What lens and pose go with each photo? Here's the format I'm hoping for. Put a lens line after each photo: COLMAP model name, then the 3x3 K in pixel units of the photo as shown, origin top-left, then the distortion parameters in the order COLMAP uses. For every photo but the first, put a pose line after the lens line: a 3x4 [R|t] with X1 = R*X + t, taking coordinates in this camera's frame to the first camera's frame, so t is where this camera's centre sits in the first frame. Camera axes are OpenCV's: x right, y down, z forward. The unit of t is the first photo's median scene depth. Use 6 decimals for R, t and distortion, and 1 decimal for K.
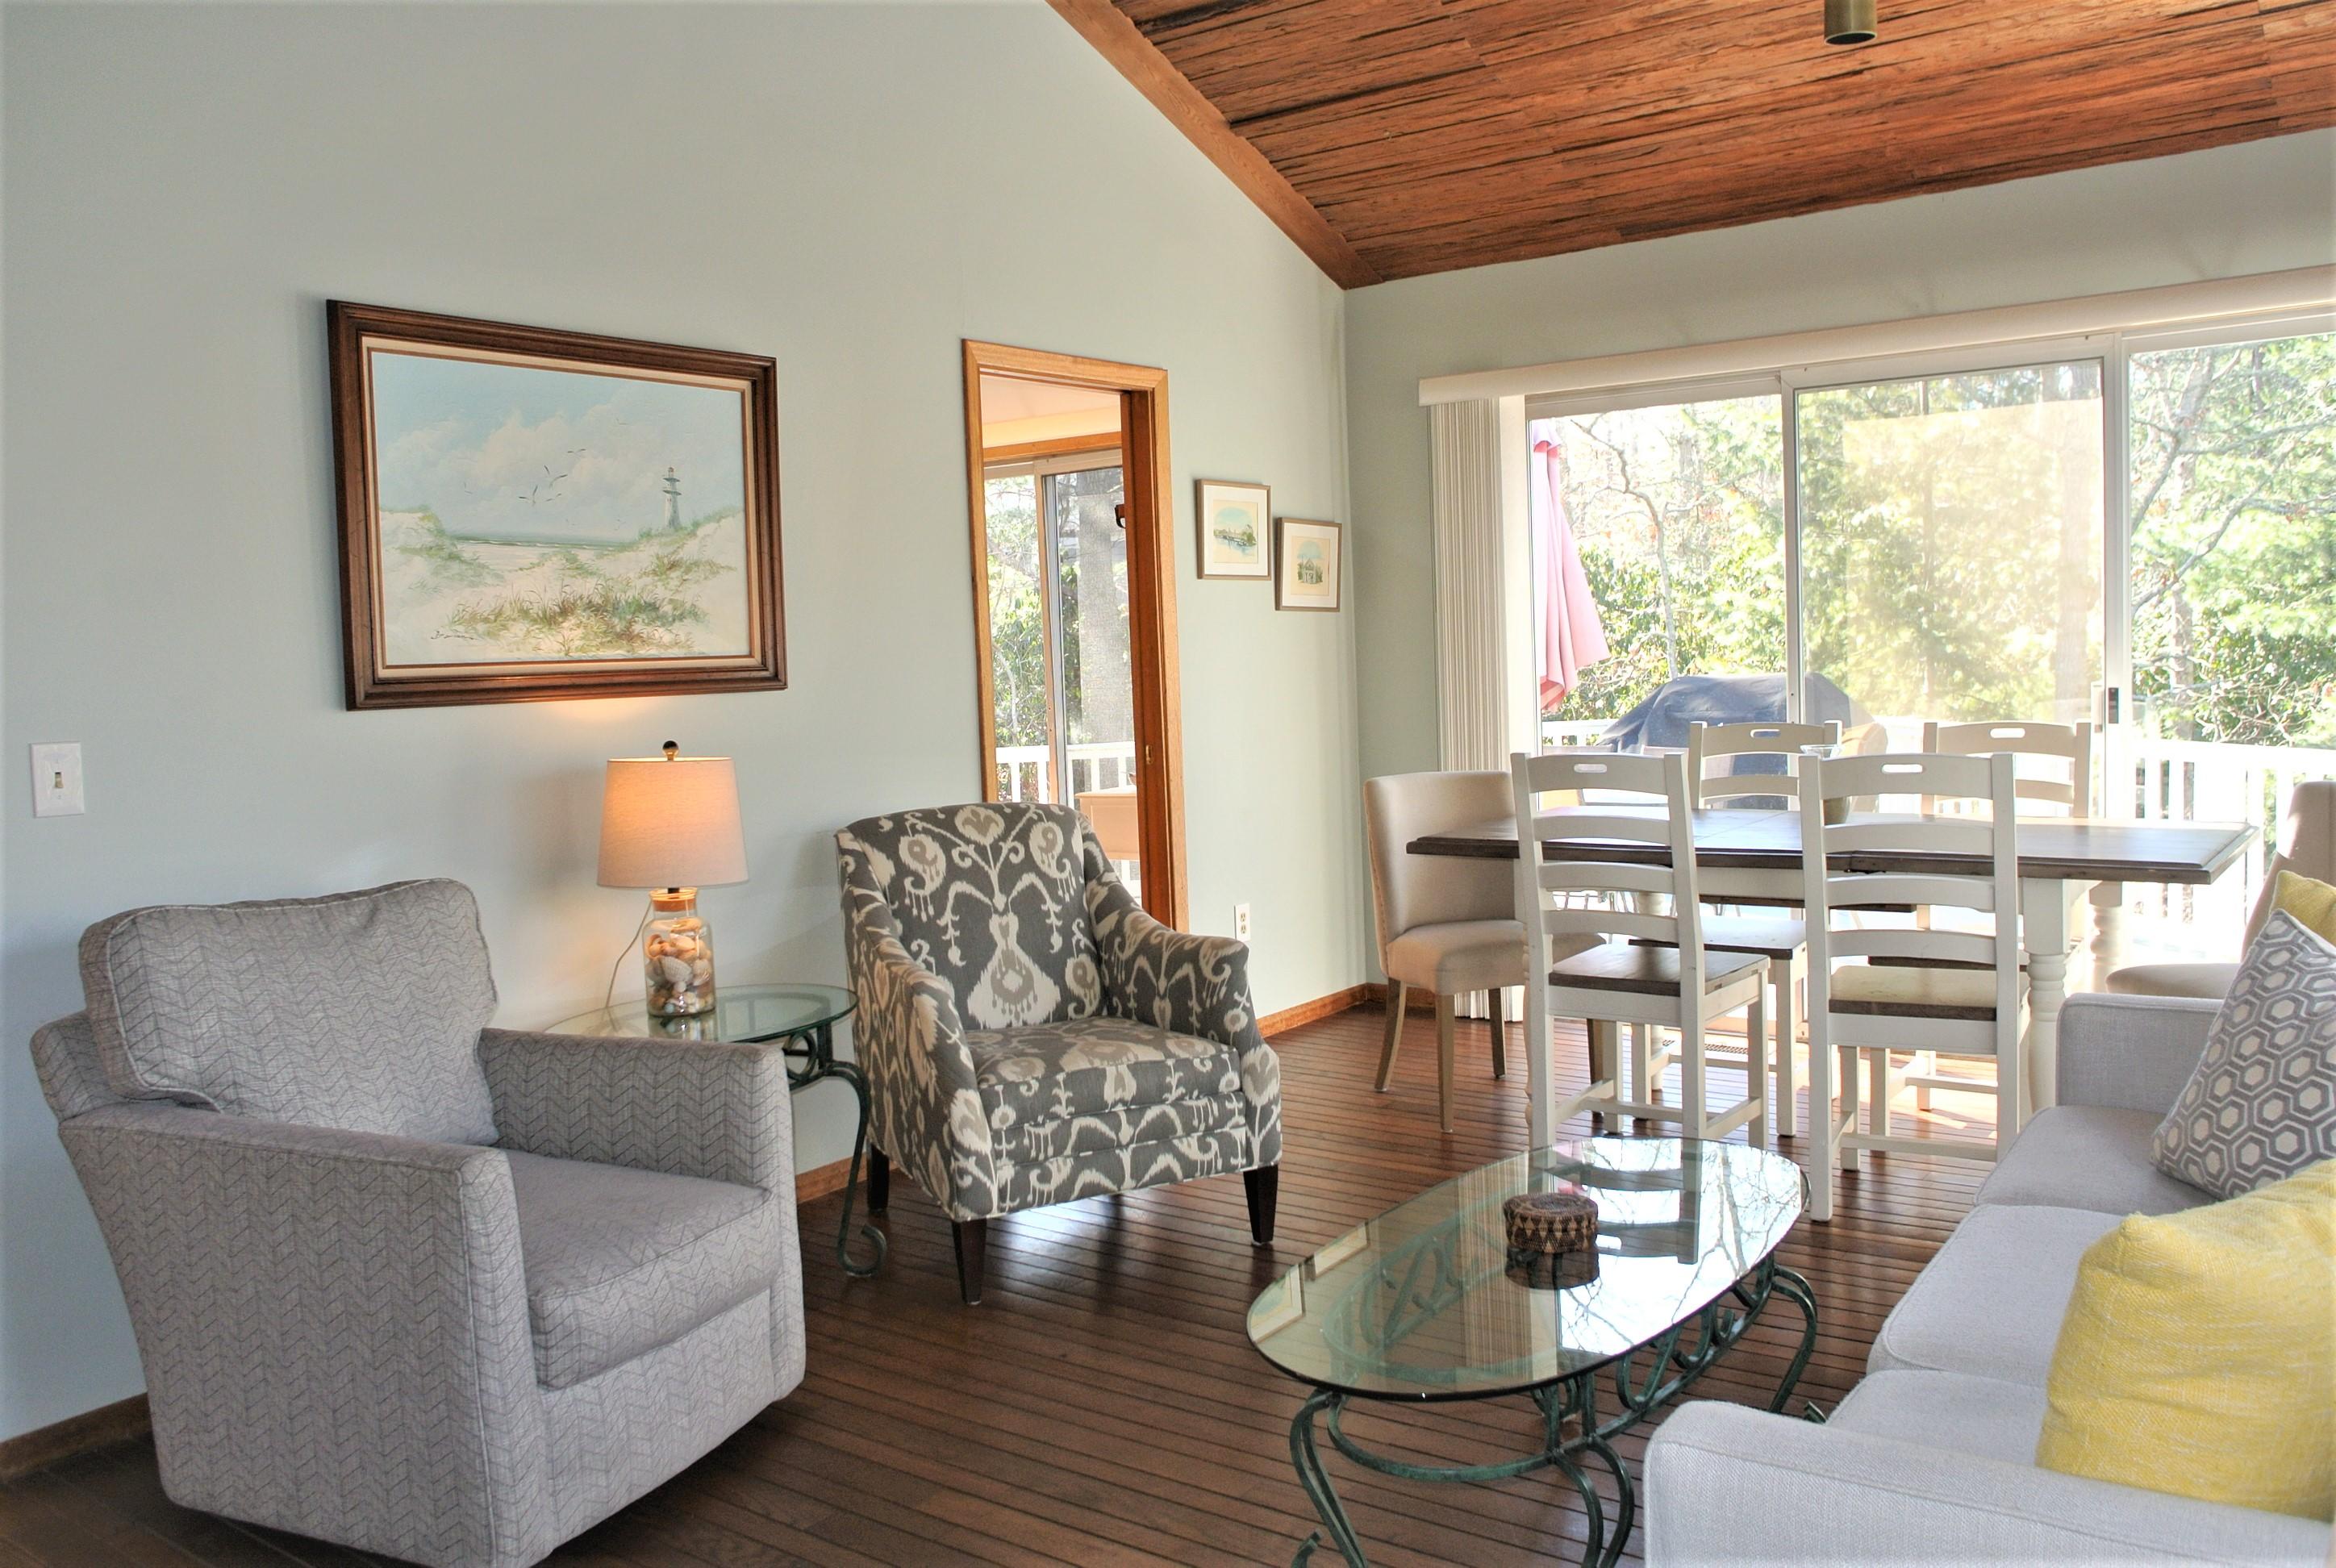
lens RADIAL K [[1832.9, 0, 1164.3], [0, 1832.9, 787.8], [0, 0, 1]] dist [-0.083011, 0.061479]
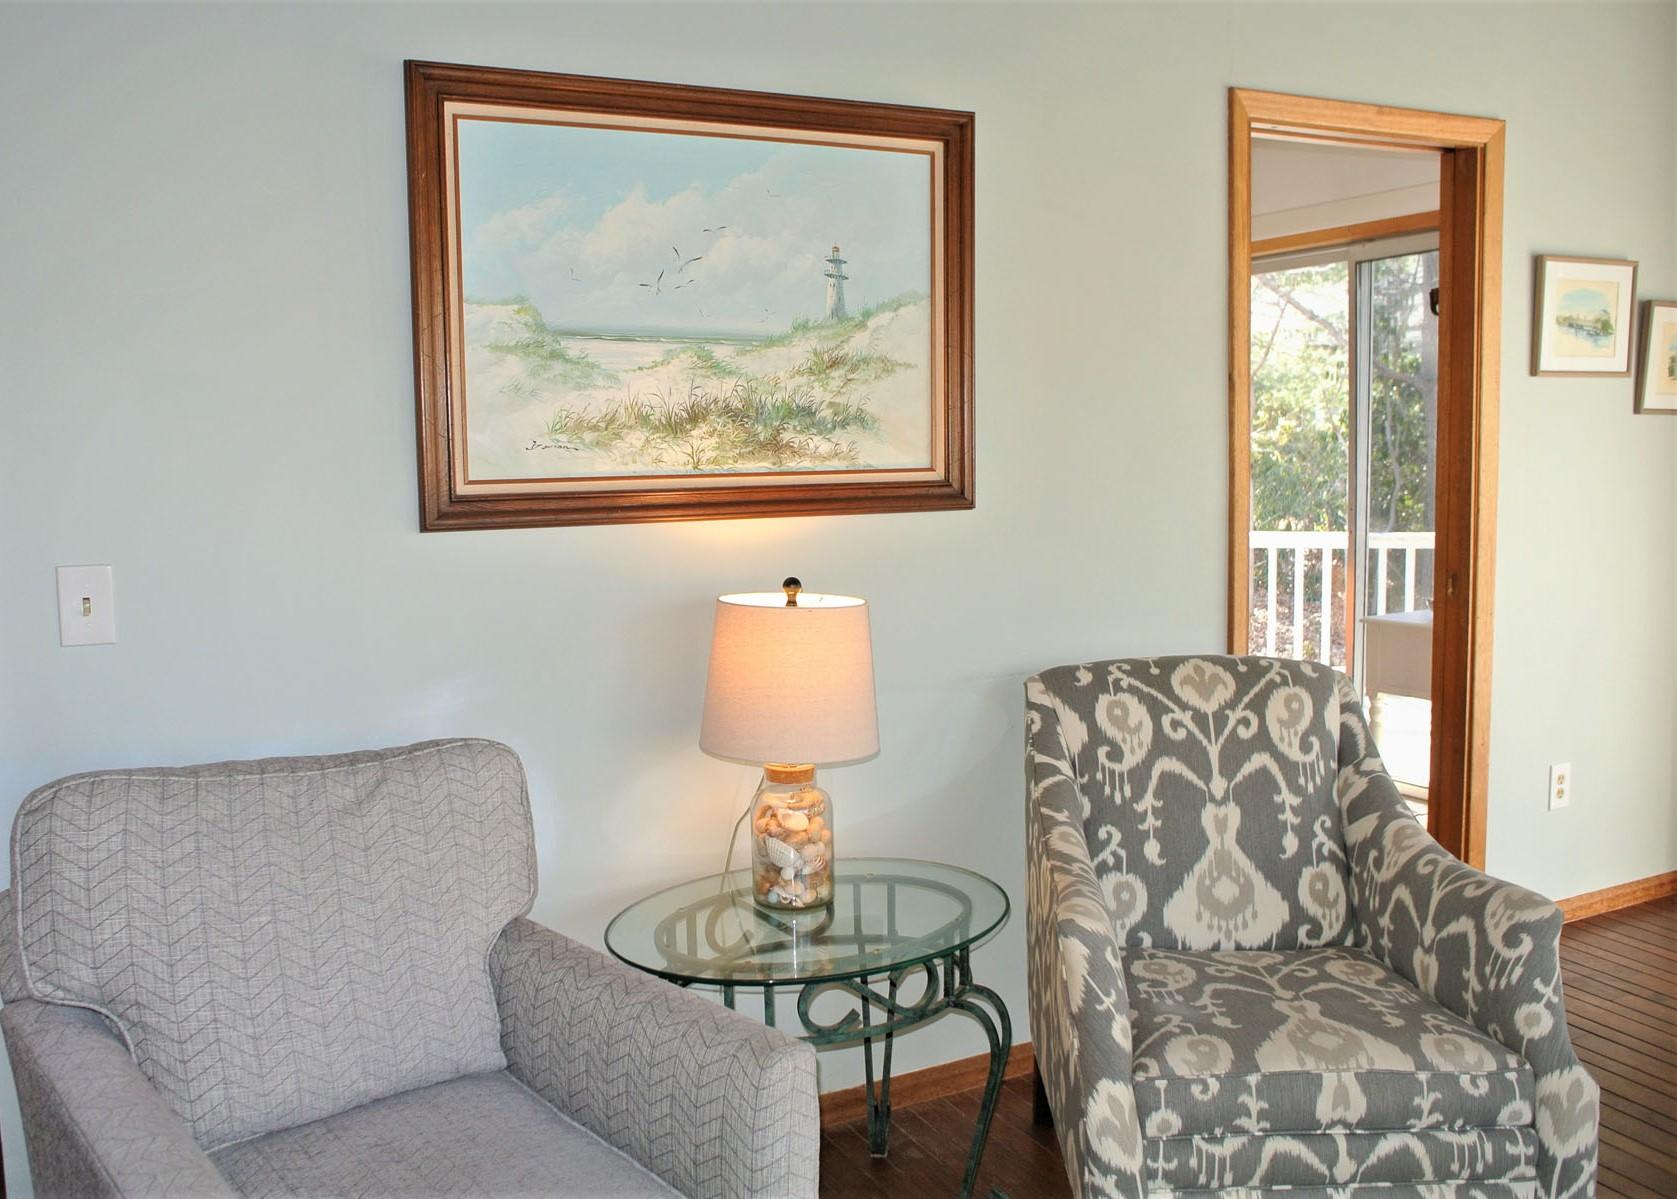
lens RADIAL K [[1403.8, 0, 757.9], [0, 1403.8, 592.6], [0, 0, 1]] dist [-0.079579, 0.050042]
pose [[0.880228, 0.067157, -0.469775, 0.013395], [-0.045859, 0.997340, 0.056649, -0.051932], [0.472330, -0.028321, 0.880967, 0.415222]]
